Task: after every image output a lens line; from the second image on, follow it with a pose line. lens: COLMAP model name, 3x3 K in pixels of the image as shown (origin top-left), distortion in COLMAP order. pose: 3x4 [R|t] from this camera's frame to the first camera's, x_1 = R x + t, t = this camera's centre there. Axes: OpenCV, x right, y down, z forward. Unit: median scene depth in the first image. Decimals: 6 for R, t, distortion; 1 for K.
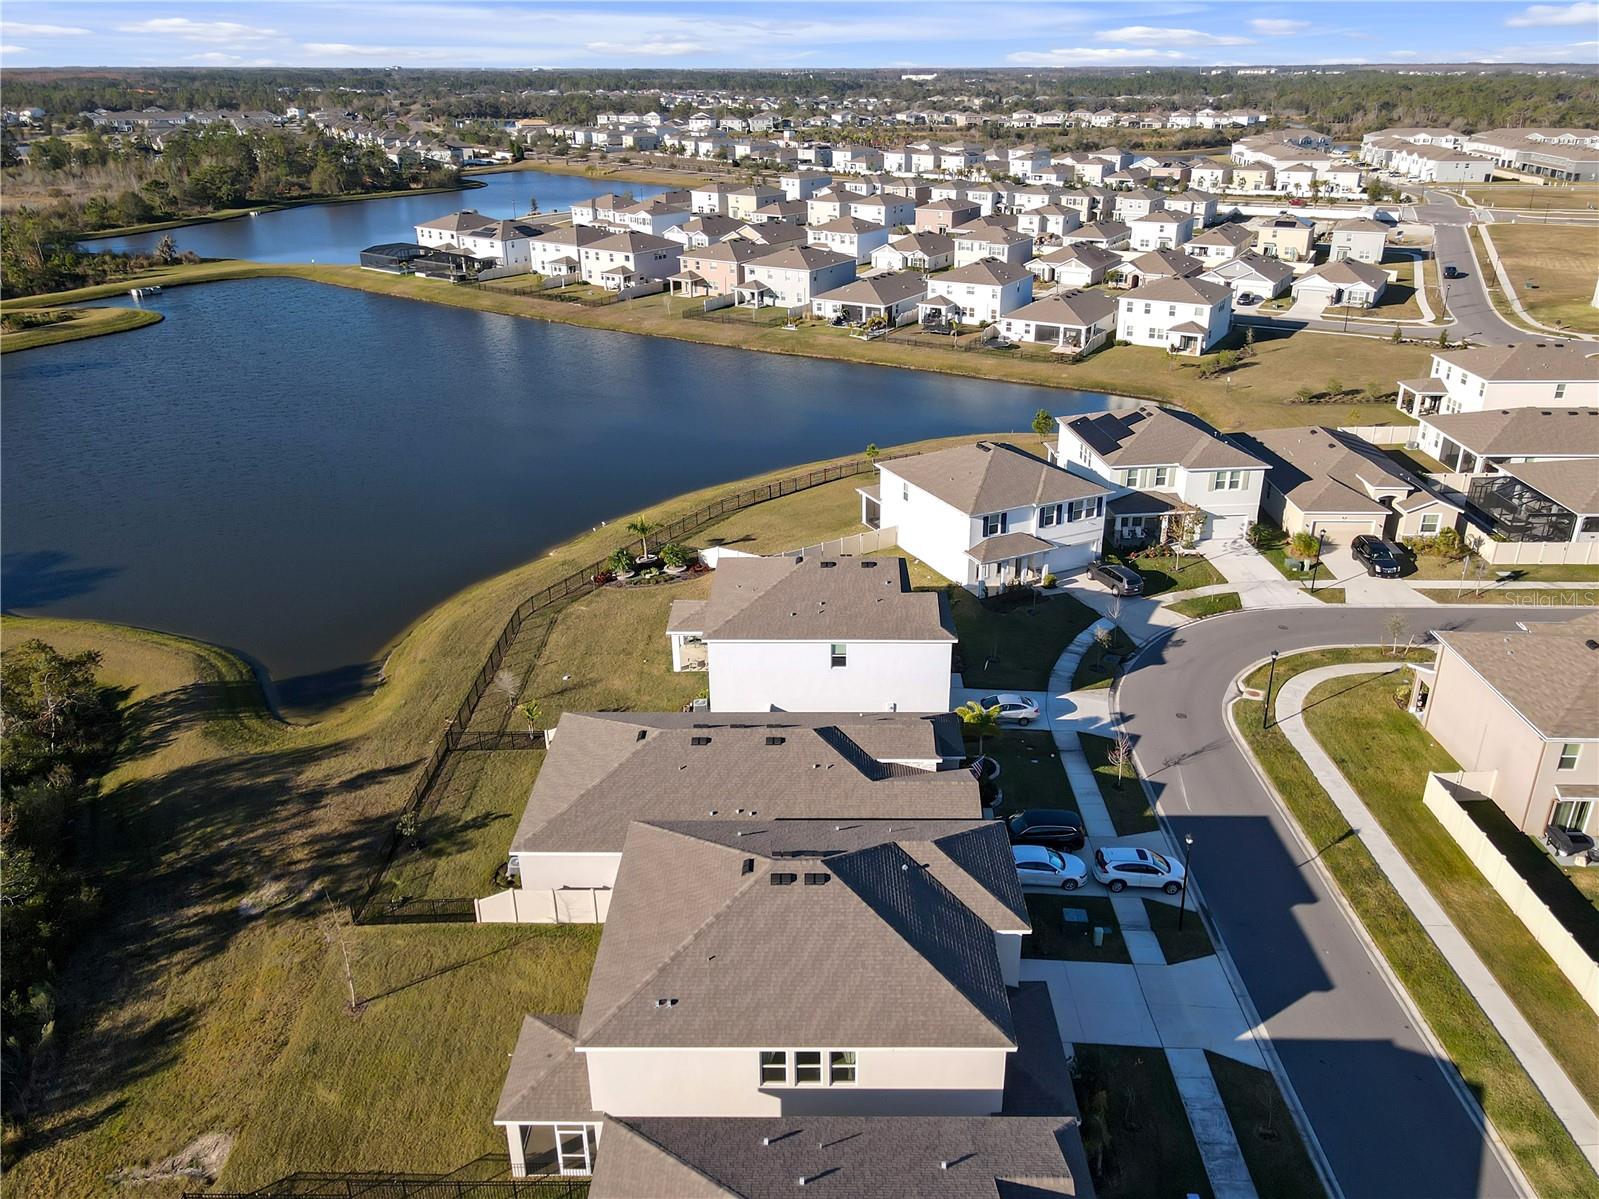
lens RADIAL K [[1199.1, 0, 844.3], [0, 1199.1, 594.9], [0, 0, 1]] dist [0.007745, 0.008974]
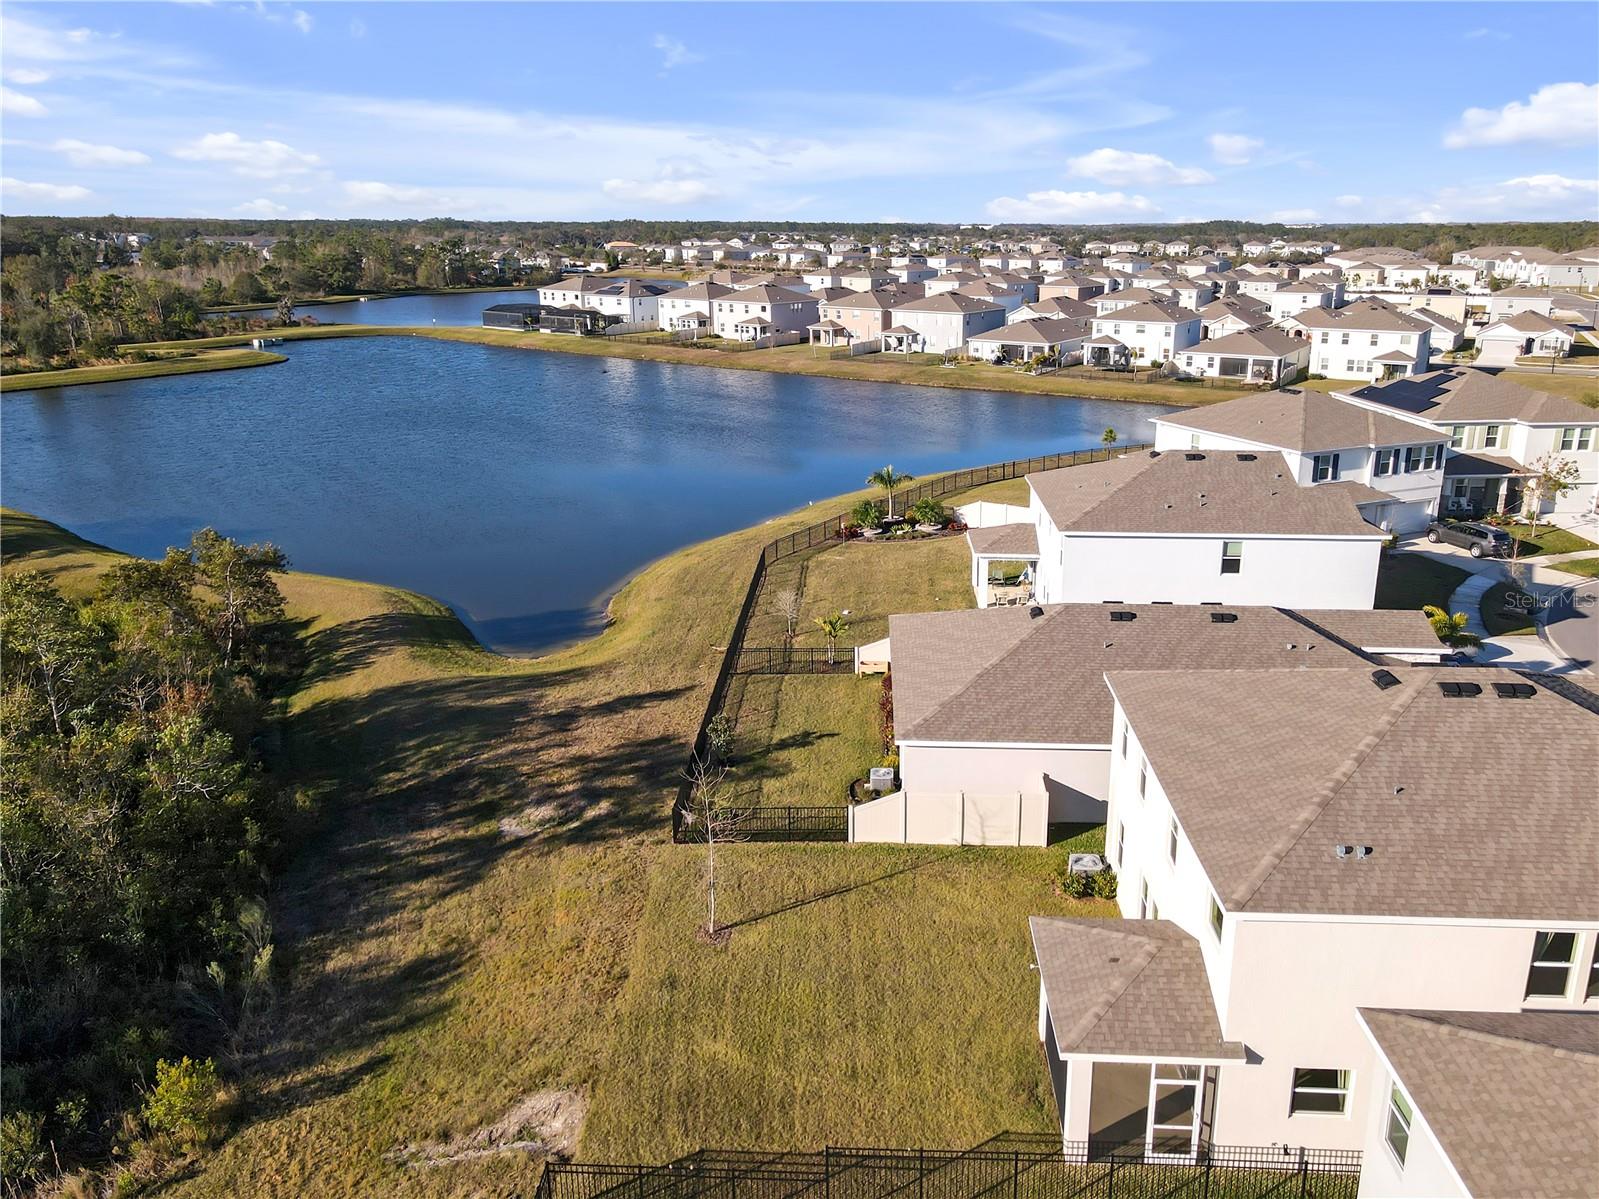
lens RADIAL K [[1212.9, 0, 850.0], [0, 1212.9, 573.2], [0, 0, 1]] dist [-0.004752, 0.045325]
pose [[0.999353, 0.006840, -0.035303, -0.233060], [-0.011598, 0.990586, -0.136400, 0.177868], [0.034037, 0.136721, 0.990025, 0.231682]]
